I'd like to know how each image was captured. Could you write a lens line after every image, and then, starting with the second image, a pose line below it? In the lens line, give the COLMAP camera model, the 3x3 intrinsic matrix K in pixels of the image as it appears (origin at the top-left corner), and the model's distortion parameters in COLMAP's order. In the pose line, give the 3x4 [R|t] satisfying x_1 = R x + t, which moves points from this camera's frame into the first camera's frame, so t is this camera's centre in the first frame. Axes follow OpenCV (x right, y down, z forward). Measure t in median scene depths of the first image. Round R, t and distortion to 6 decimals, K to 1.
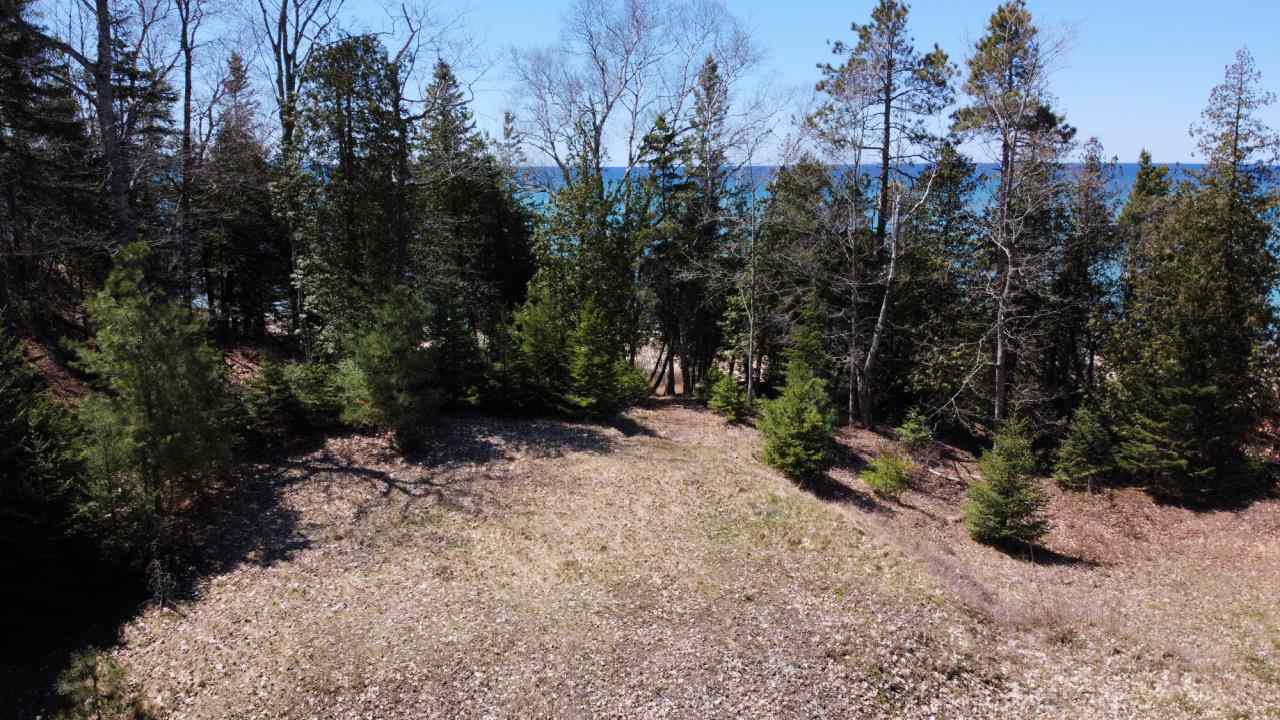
lens RADIAL K [[922.9, 0, 640.0], [0, 922.9, 360.0], [0, 0, 1]] dist [0.080507, -0.266304]
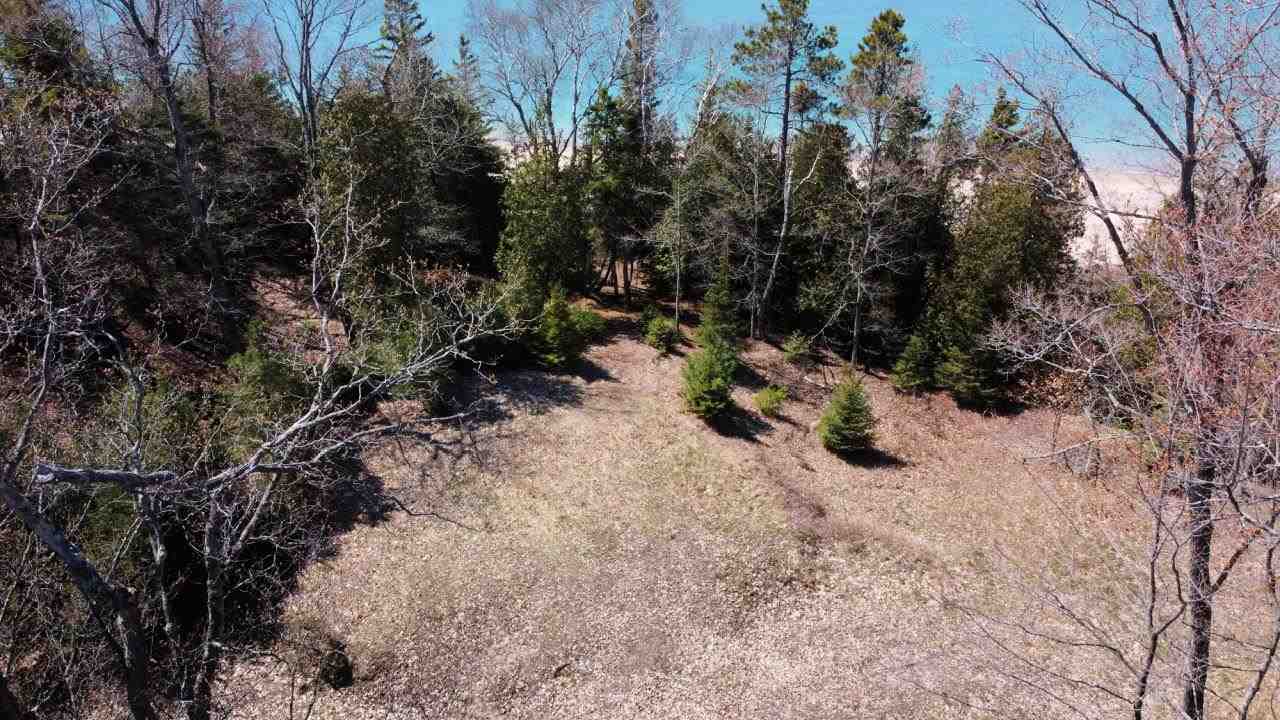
lens RADIAL K [[922.9, 0, 640.0], [0, 922.9, 360.0], [0, 0, 1]] dist [0.080507, -0.266304]
pose [[0.997350, -0.040750, 0.060266, -0.022552], [0.020616, 0.952755, 0.303040, -0.427694], [-0.069768, -0.300995, 0.951070, -0.377483]]
